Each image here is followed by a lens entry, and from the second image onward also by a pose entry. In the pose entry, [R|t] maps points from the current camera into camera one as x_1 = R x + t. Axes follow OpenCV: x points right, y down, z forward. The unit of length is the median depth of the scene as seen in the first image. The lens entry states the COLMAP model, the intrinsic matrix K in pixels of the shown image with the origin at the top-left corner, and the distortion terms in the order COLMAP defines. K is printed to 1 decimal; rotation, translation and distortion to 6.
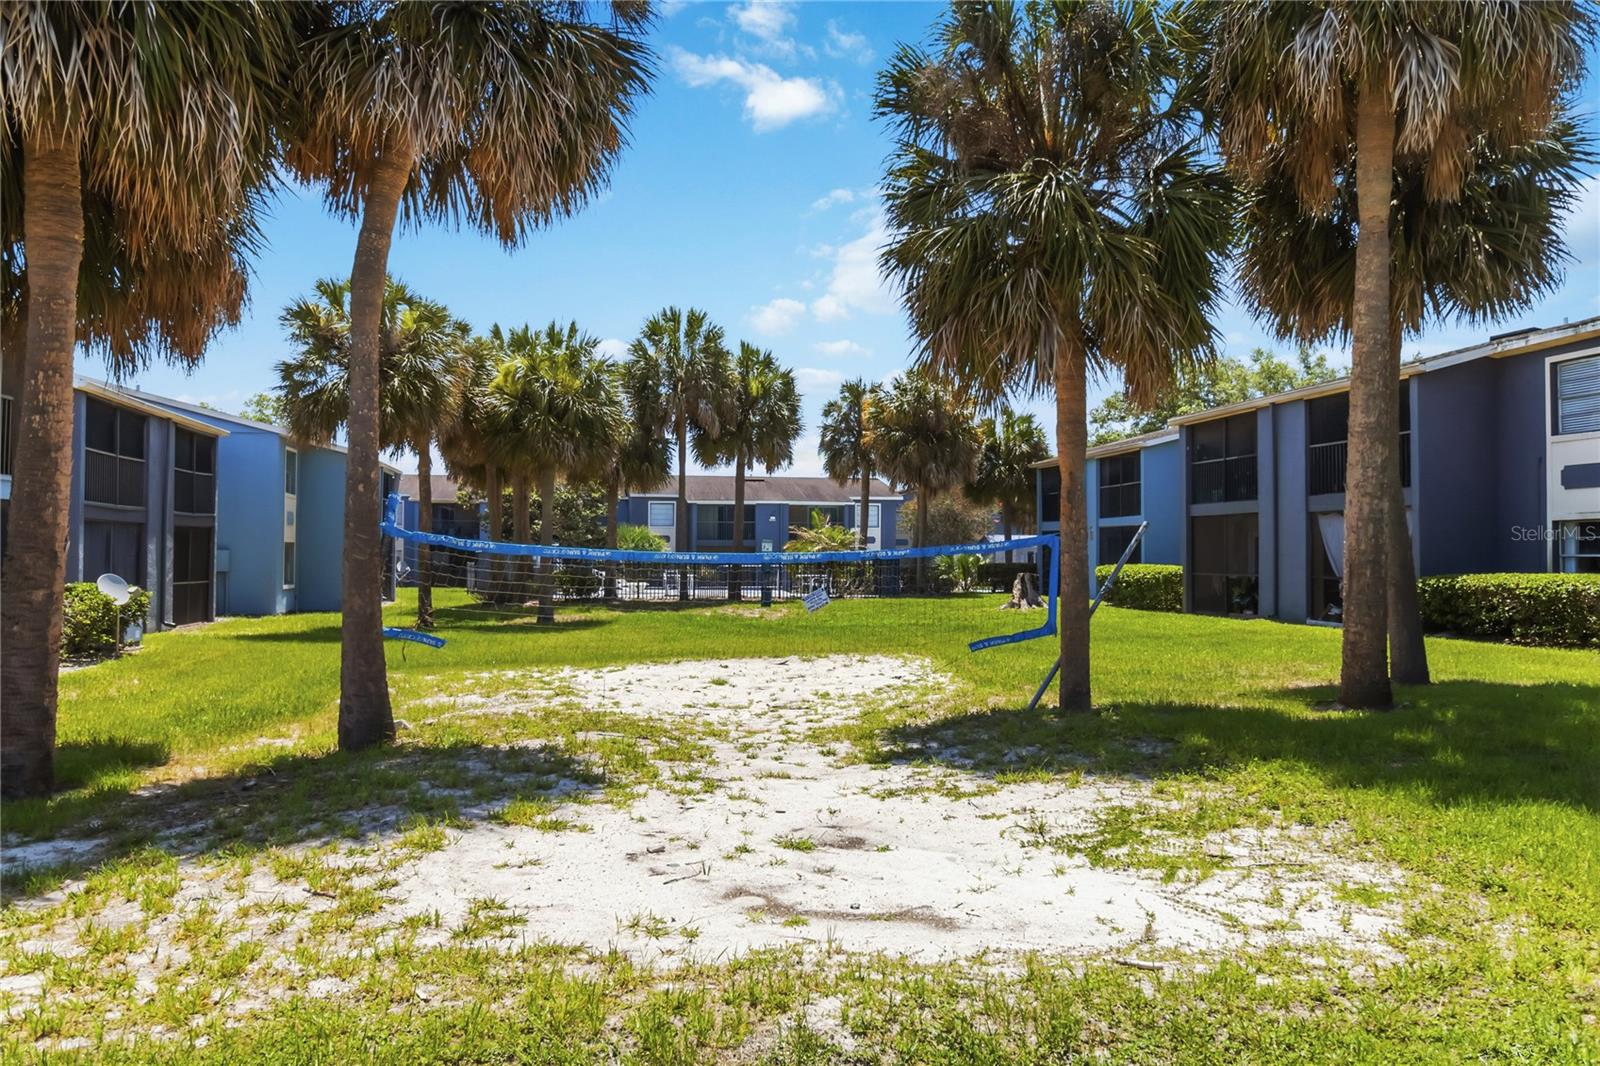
lens RADIAL K [[1247.8, 0, 805.7], [0, 1247.8, 532.7], [0, 0, 1]] dist [-0.001032, 0.001080]
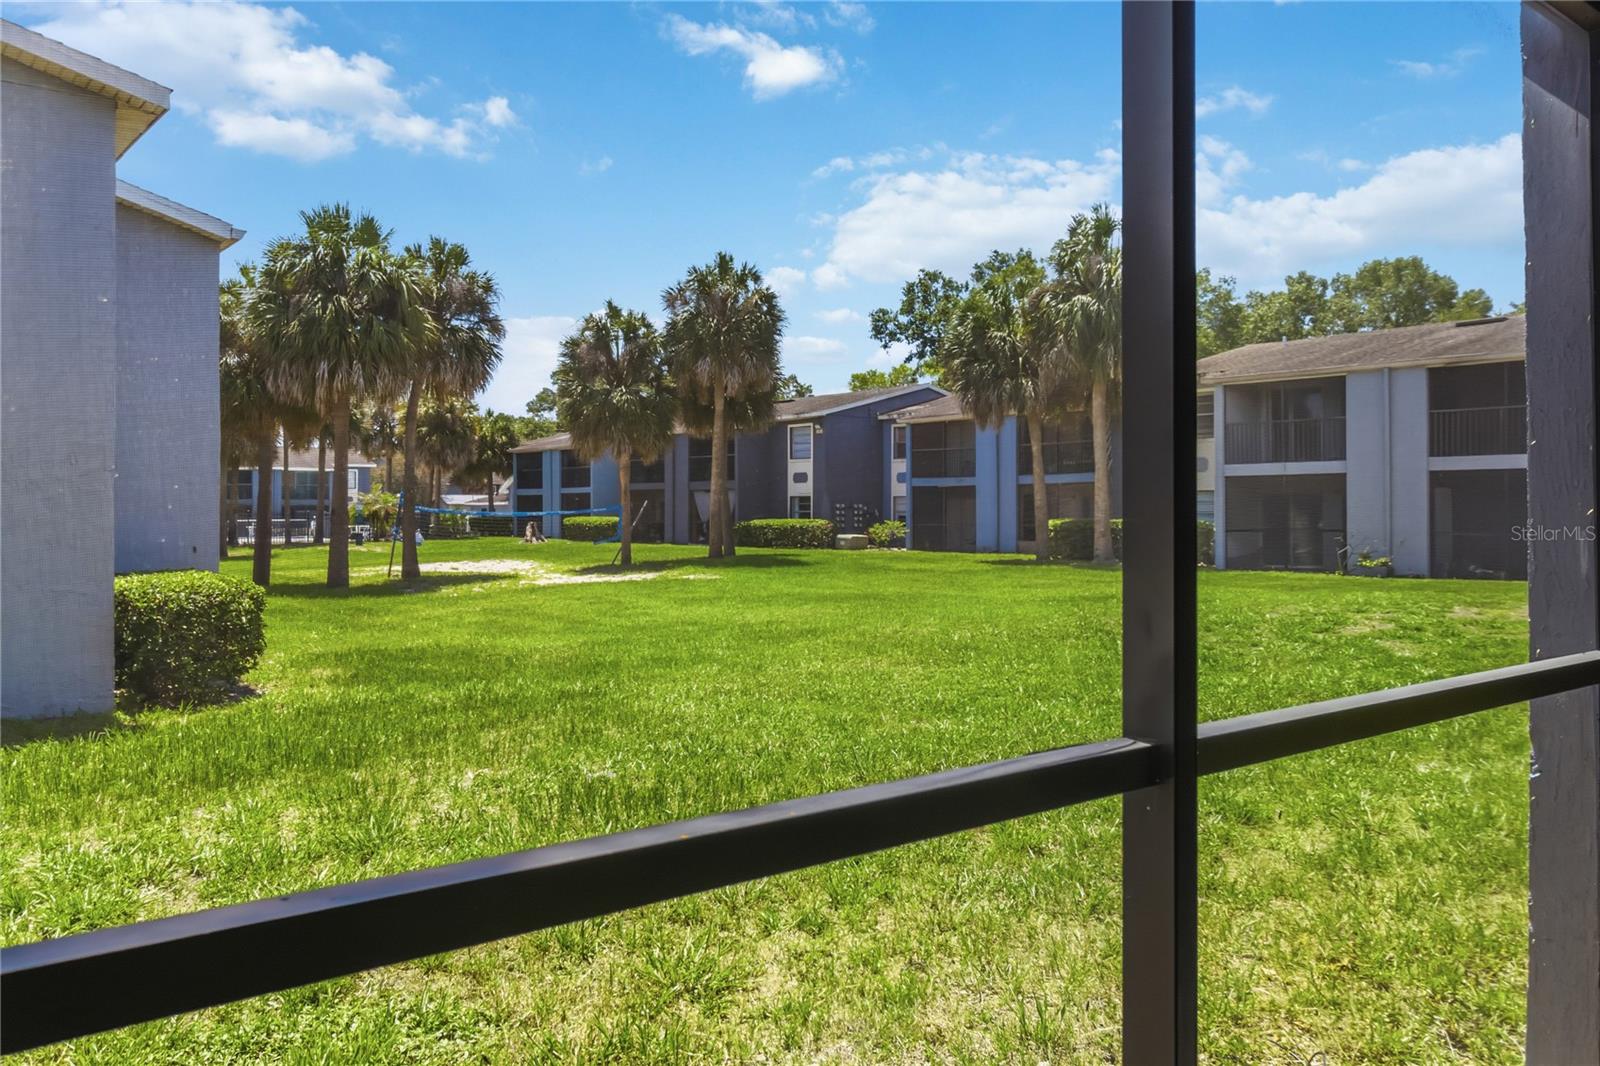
lens RADIAL K [[1247.8, 0, 802.2], [0, 1247.8, 527.9], [0, 0, 1]] dist [-0.001032, 0.001080]
pose [[0.881129, -0.010365, 0.472763, -0.406599], [-0.005115, 0.999492, 0.031446, -0.020384], [-0.472849, -0.030126, 0.880628, -0.898599]]
